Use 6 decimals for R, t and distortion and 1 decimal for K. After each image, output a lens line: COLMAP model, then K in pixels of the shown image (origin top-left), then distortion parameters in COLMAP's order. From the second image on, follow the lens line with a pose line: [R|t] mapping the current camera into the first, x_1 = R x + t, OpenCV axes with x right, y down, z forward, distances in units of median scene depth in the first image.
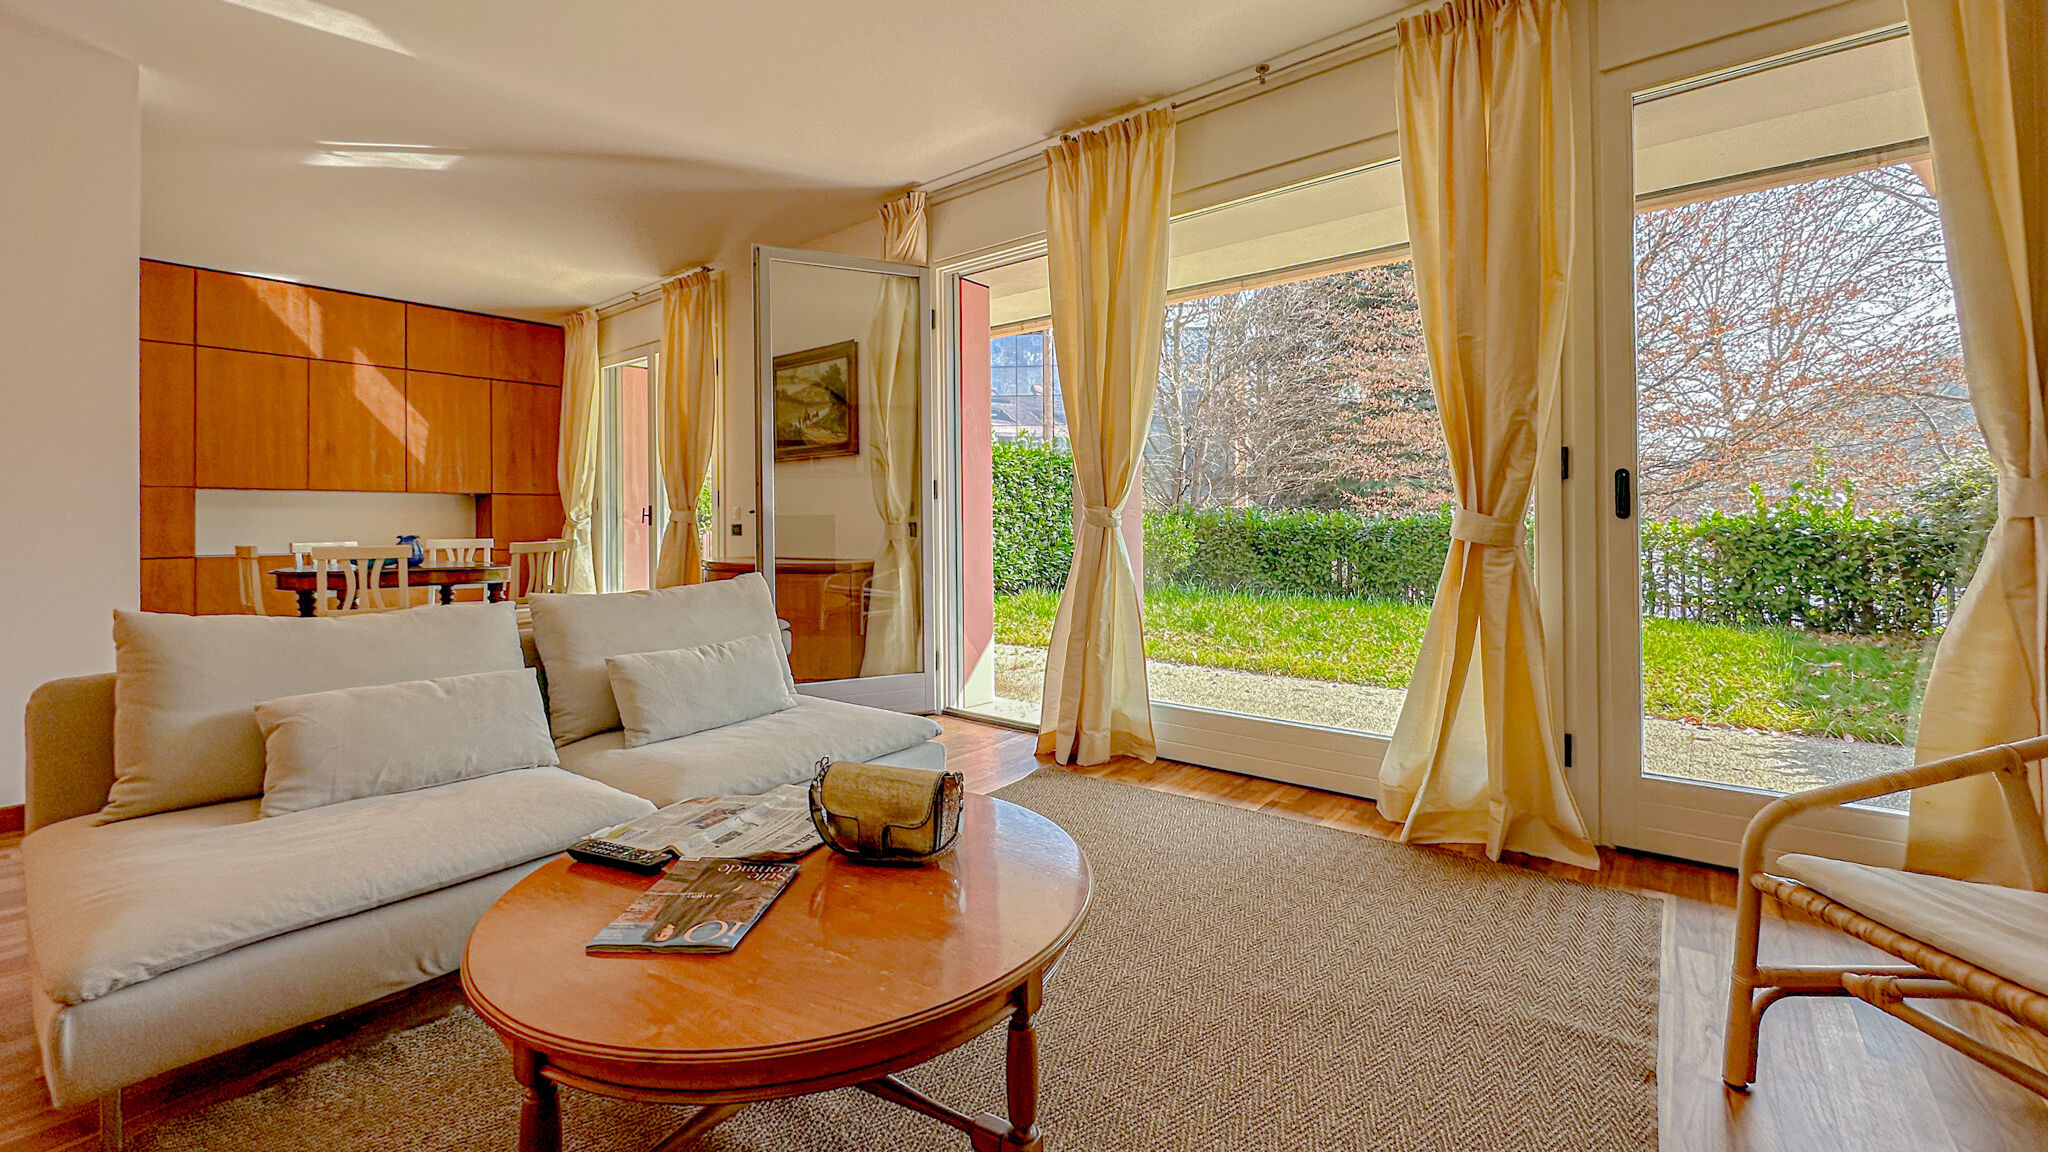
lens RADIAL K [[851.7, 0, 1096.0], [0, 851.7, 514.3], [0, 0, 1]] dist [-0.000466, -0.004706]
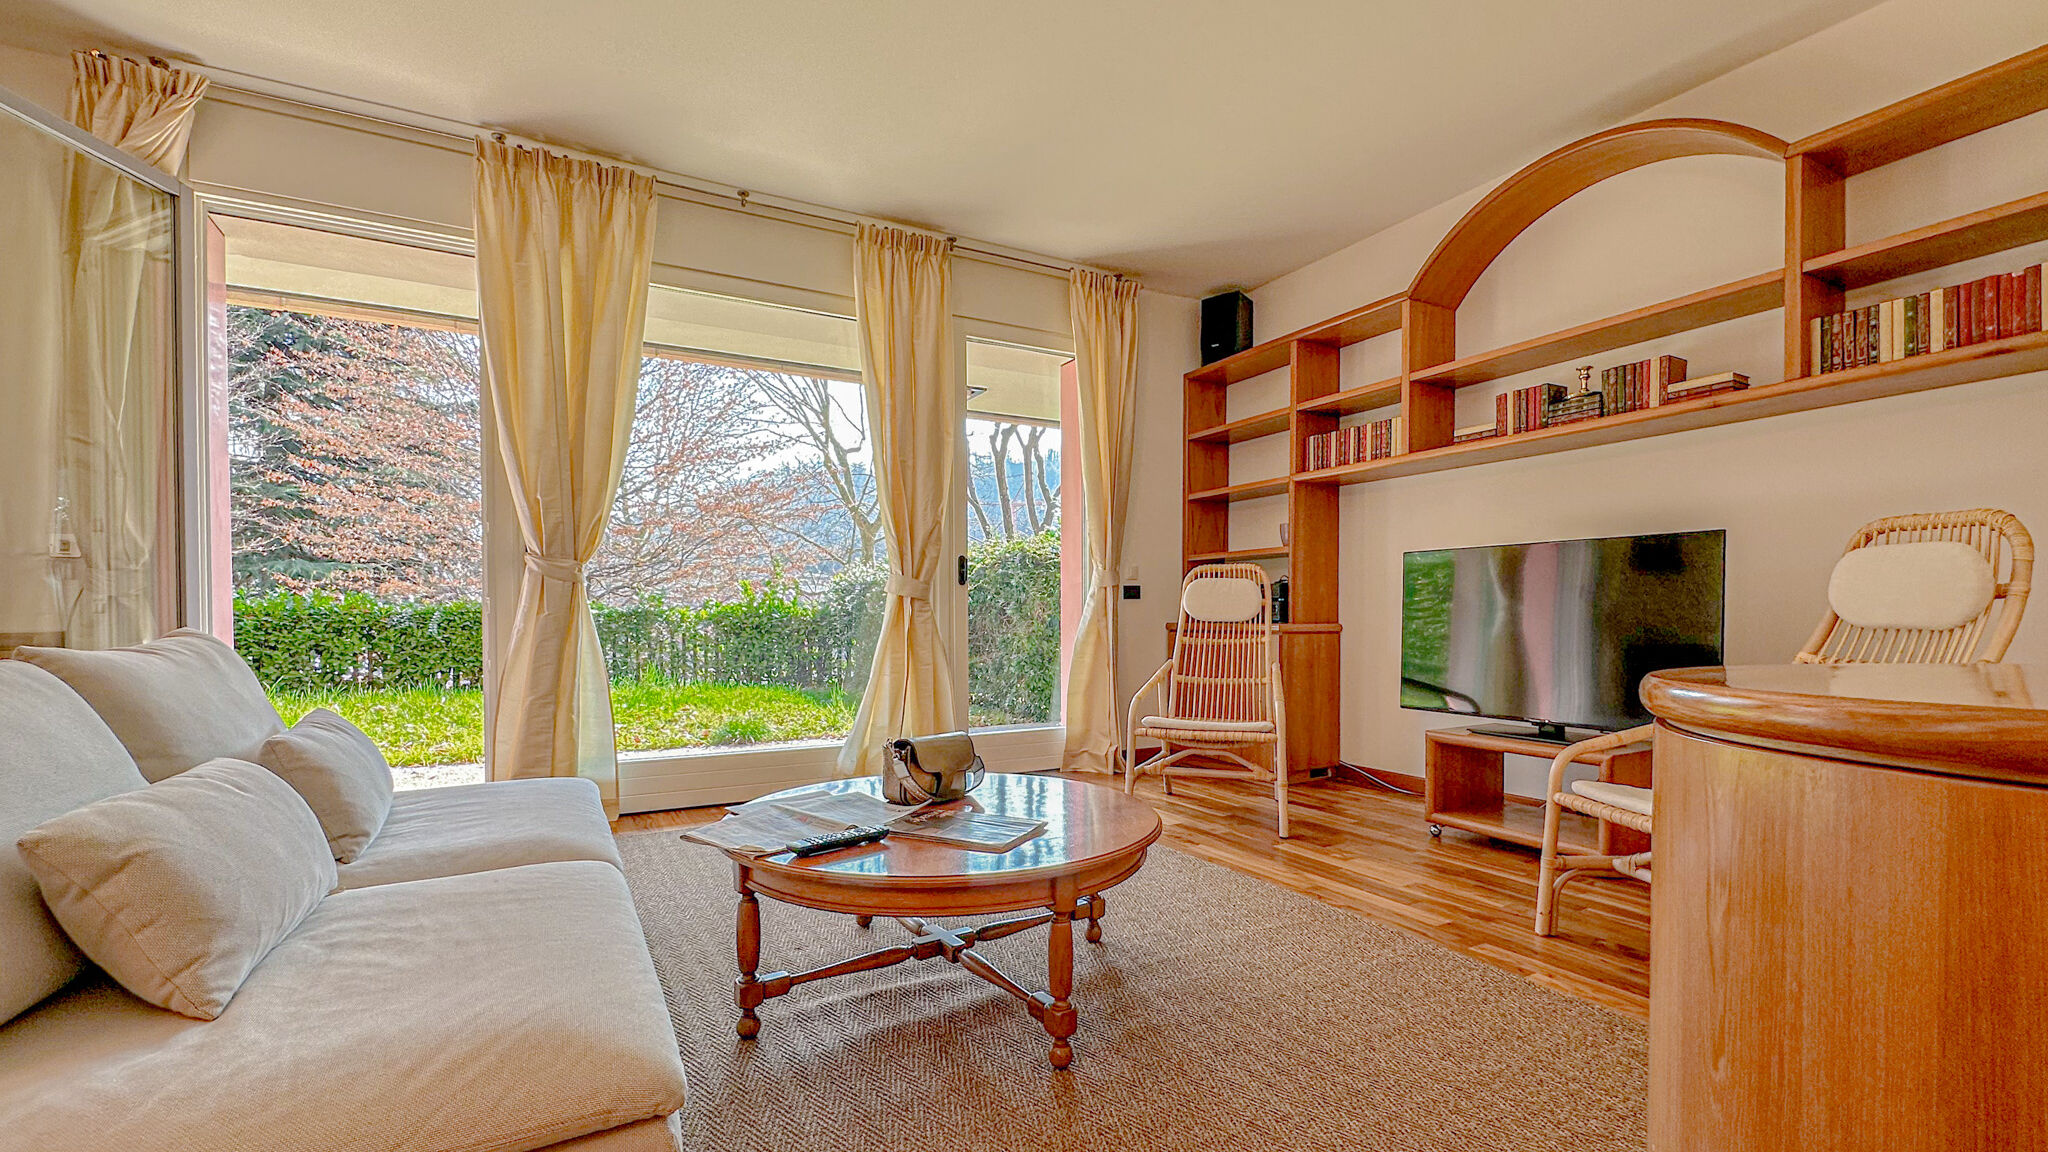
lens RADIAL K [[851.7, 0, 1010.9], [0, 851.7, 628.4], [0, 0, 1]] dist [-0.000466, -0.004706]
pose [[0.402570, -0.006385, 0.915367, -0.630517], [-0.005914, 0.999937, 0.009576, 0.053229], [-0.915370, -0.009269, 0.402506, 0.161277]]
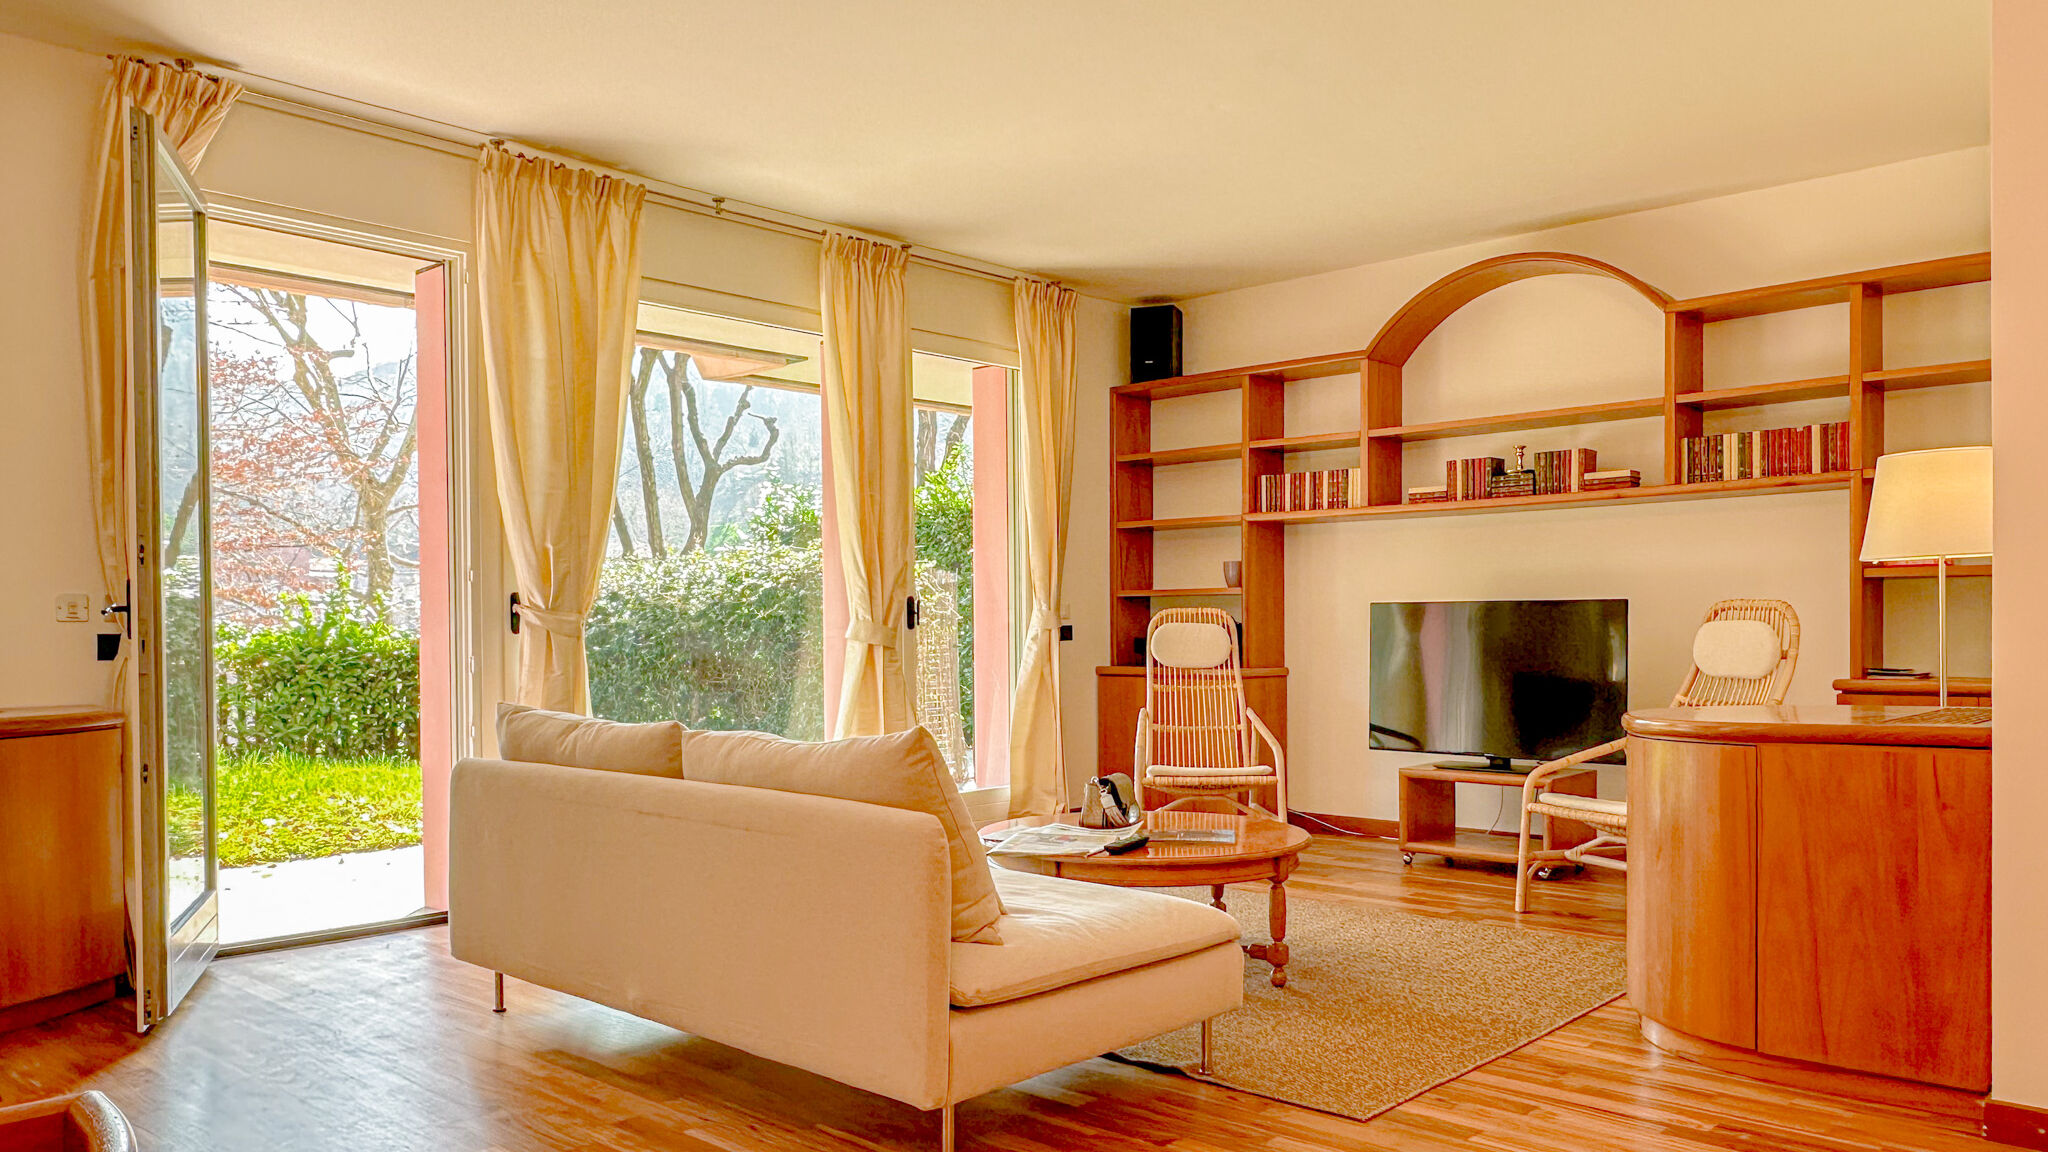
lens RADIAL K [[1464.3, 0, 996.5], [0, 1464.3, 646.1], [0, 0, 1]] dist [0.032229, -0.033304]
pose [[0.095241, -0.004884, 0.995442, -1.360469], [0.001273, 0.999988, 0.004785, 0.016491], [-0.995453, 0.000811, 0.095246, 0.419297]]
